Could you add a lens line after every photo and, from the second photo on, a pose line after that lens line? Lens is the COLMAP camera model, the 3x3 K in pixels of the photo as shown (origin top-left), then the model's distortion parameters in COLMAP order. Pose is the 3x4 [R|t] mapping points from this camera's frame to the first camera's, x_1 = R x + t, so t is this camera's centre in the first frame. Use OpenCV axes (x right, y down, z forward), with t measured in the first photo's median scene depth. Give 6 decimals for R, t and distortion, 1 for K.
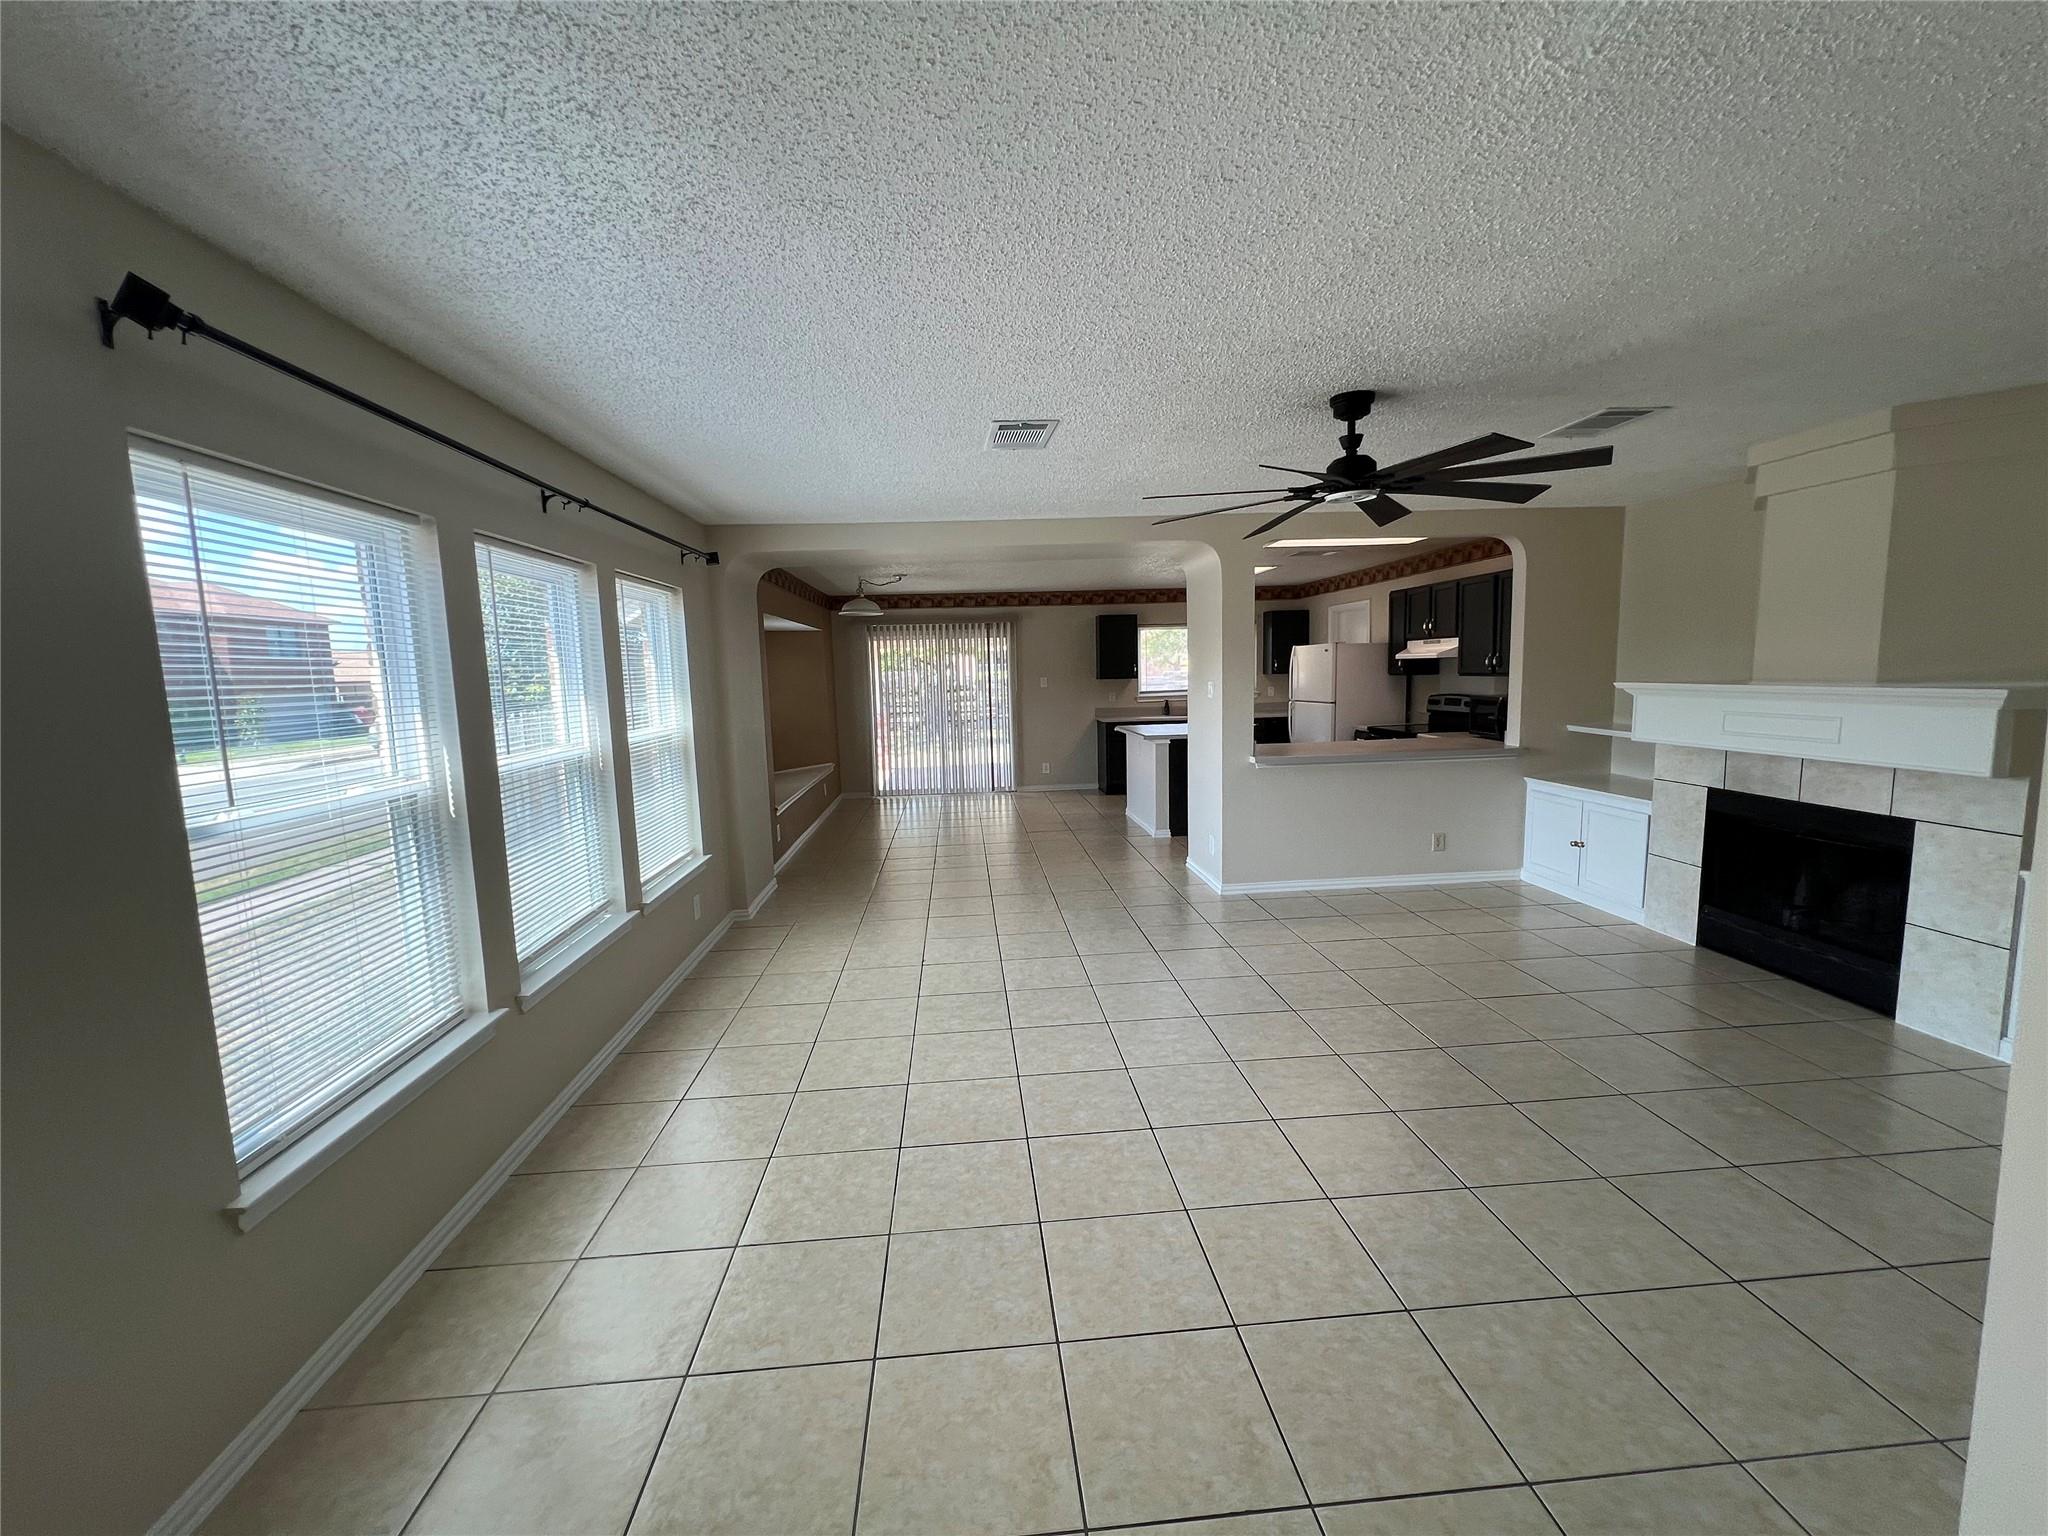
lens RADIAL K [[827.9, 0, 1026.0], [0, 827.9, 765.2], [0, 0, 1]] dist [0.001193, 0.000047]
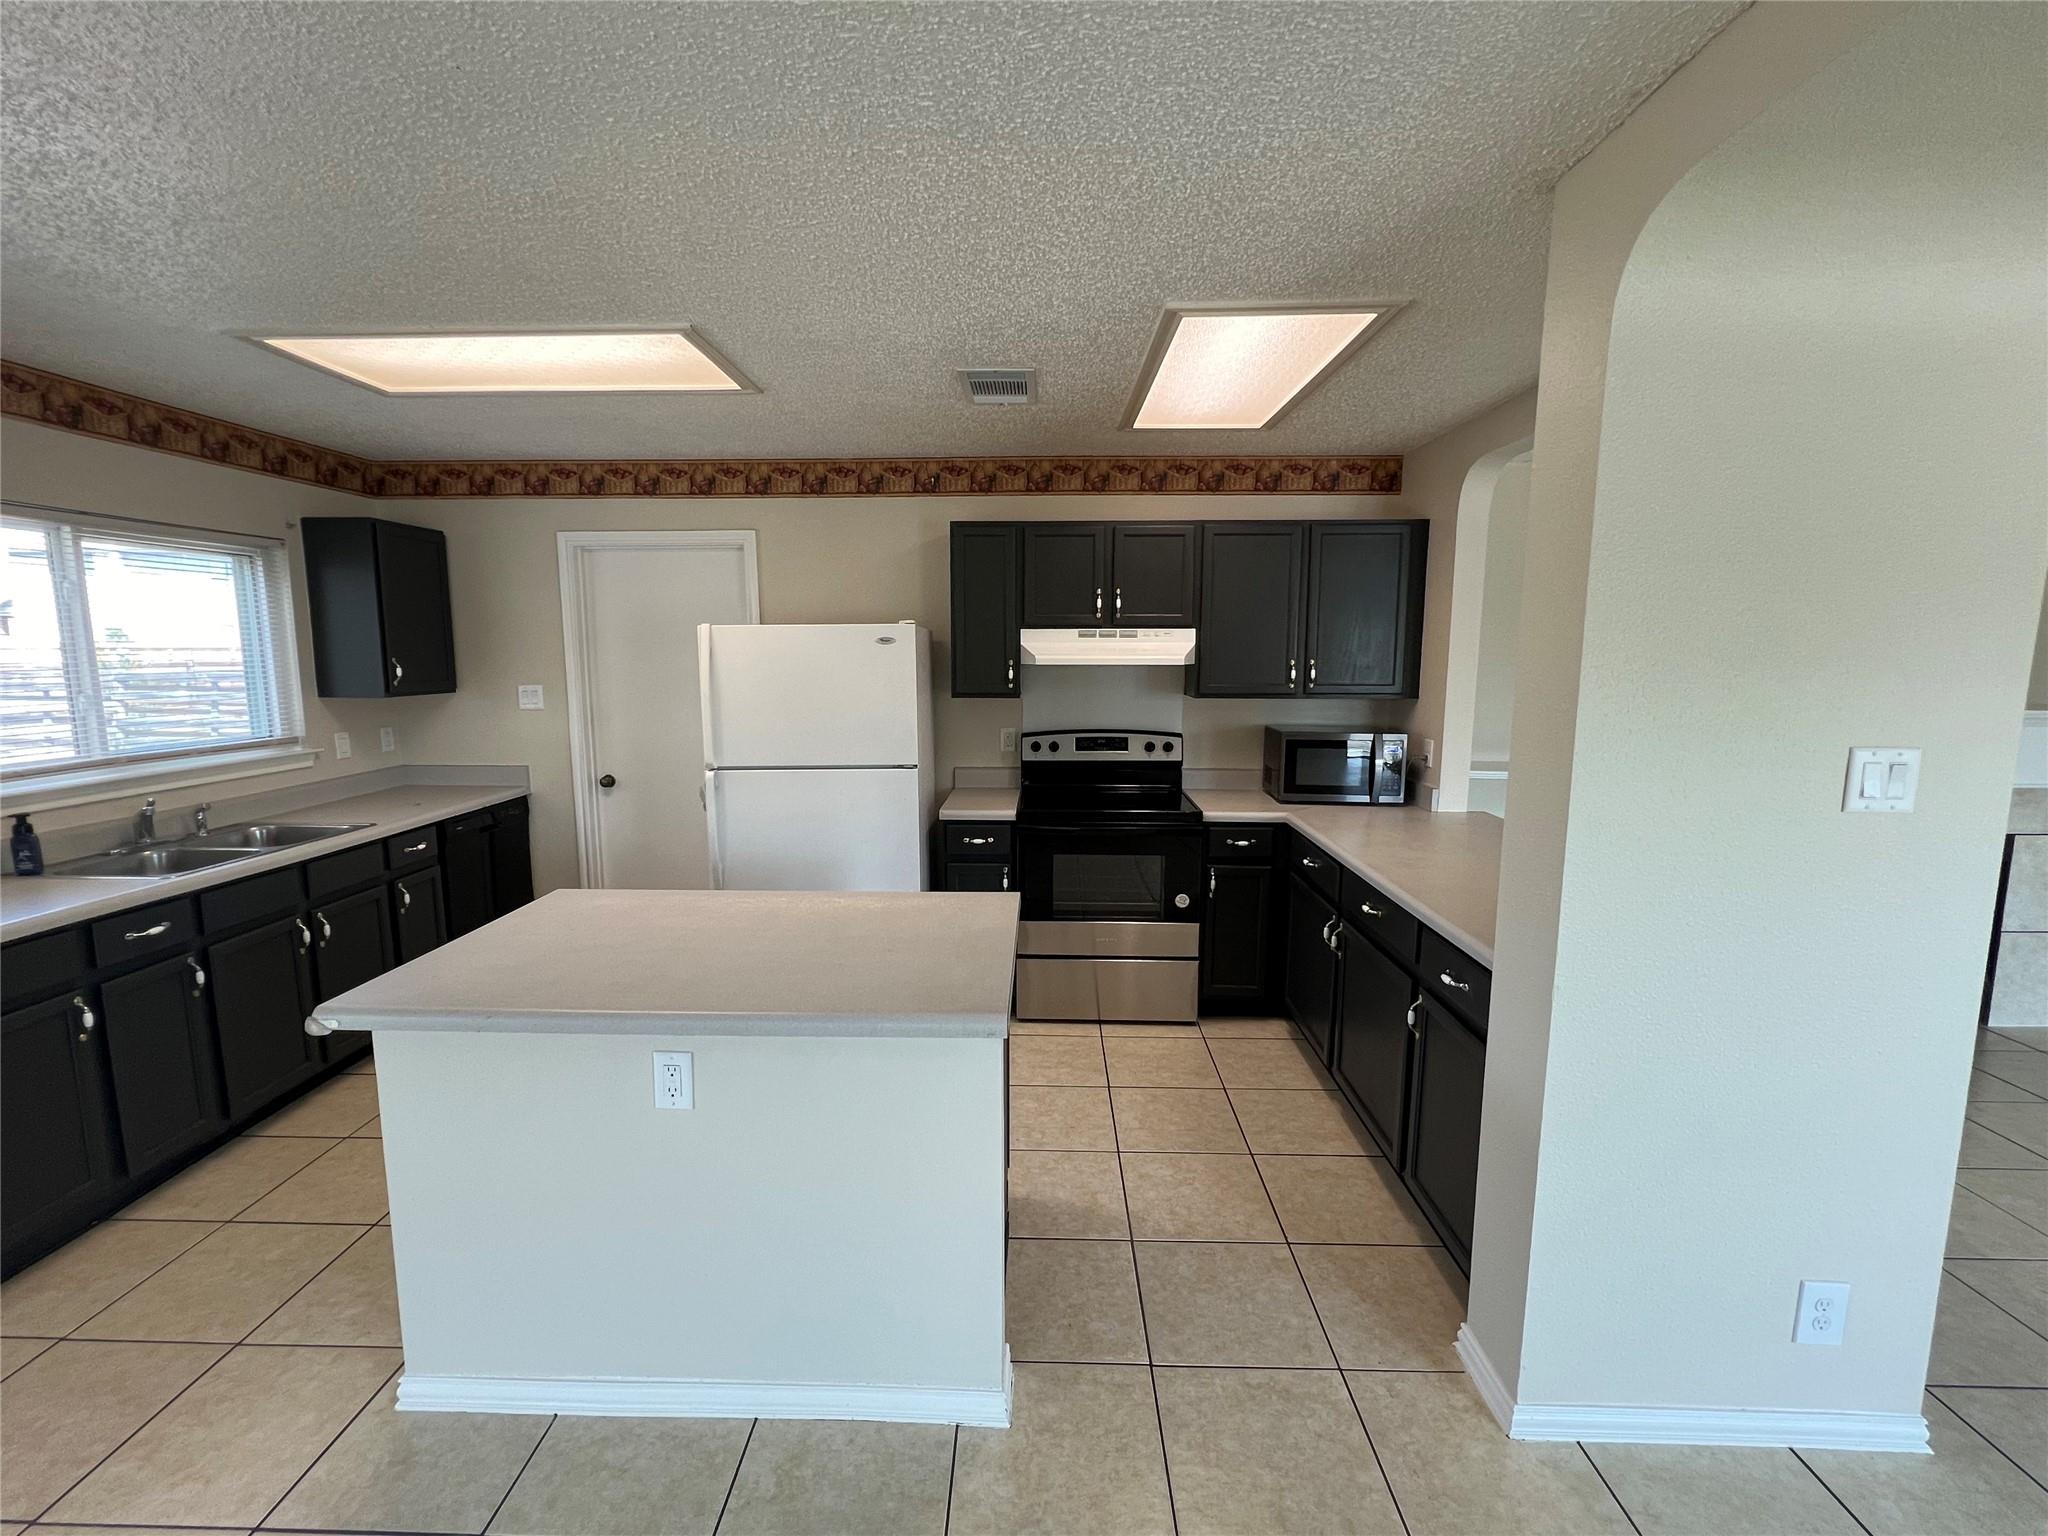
lens RADIAL K [[827.9, 0, 1023.3], [0, 827.9, 764.7], [0, 0, 1]] dist [0.001193, 0.000047]
pose [[0.113310, -0.115202, 0.986858, -0.042366], [0.110001, 0.988604, 0.102776, -0.142996], [-0.987452, 0.096910, 0.124690, 1.119369]]
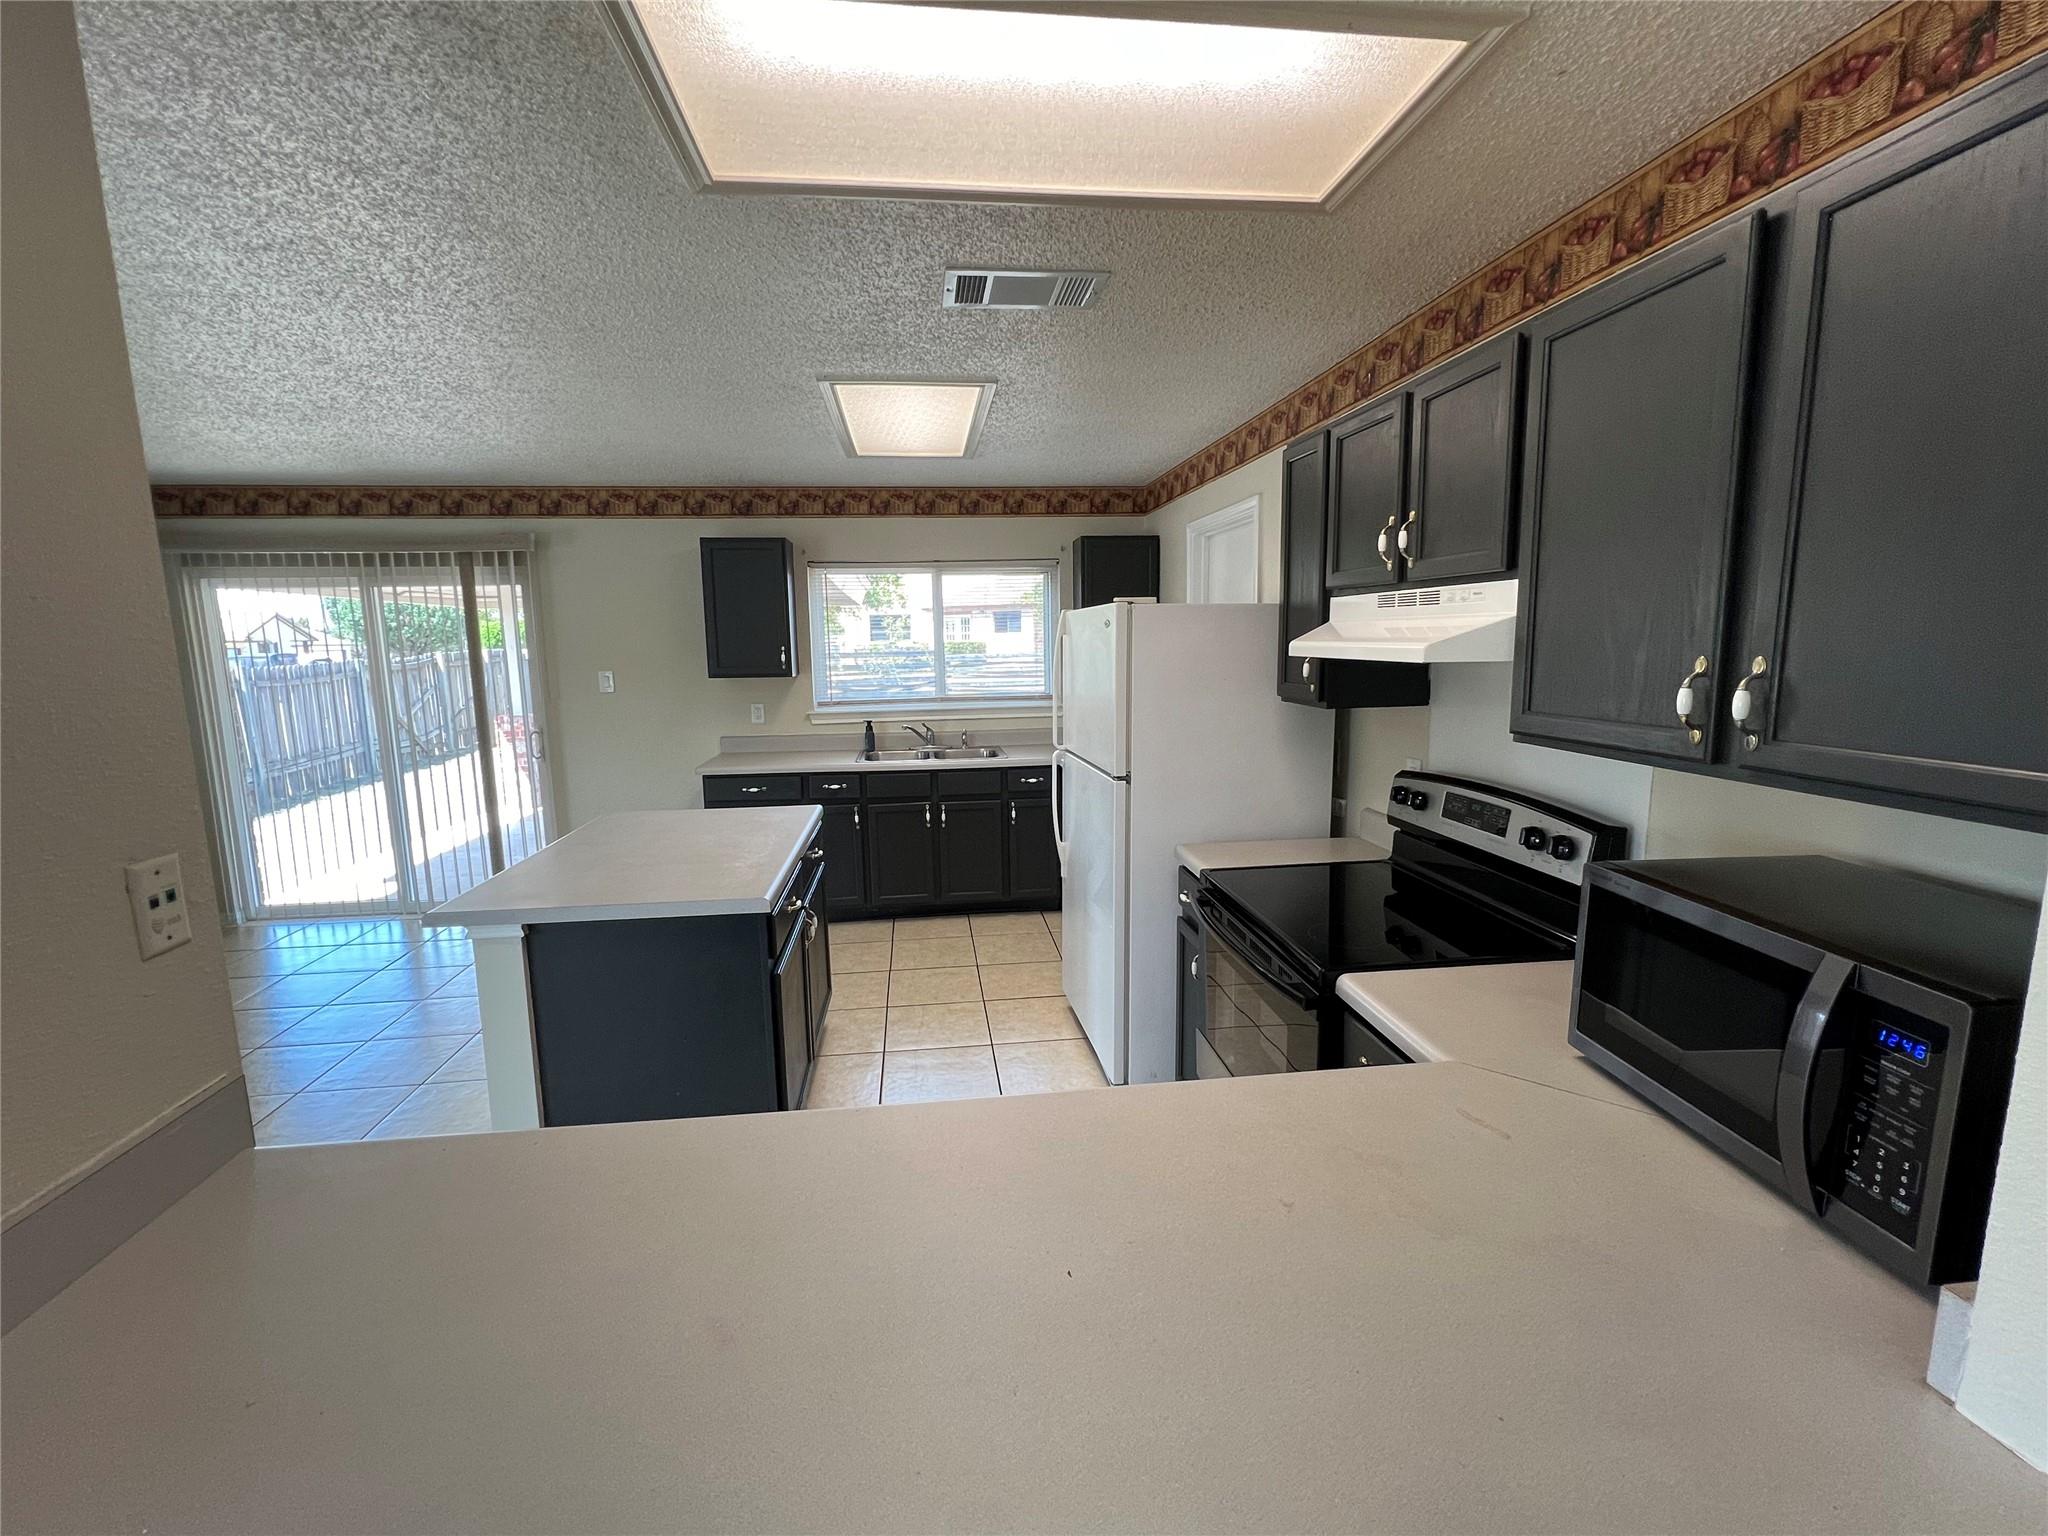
lens RADIAL K [[880.0, 0, 1033.8], [0, 880.0, 770.3], [0, 0, 1]] dist [0.000679, 0.000071]
pose [[0.998645, 0.003561, 0.051913, 0.397513], [-0.005446, 0.999329, 0.036218, -0.115760], [-0.051749, -0.036452, 0.997995, 0.806946]]
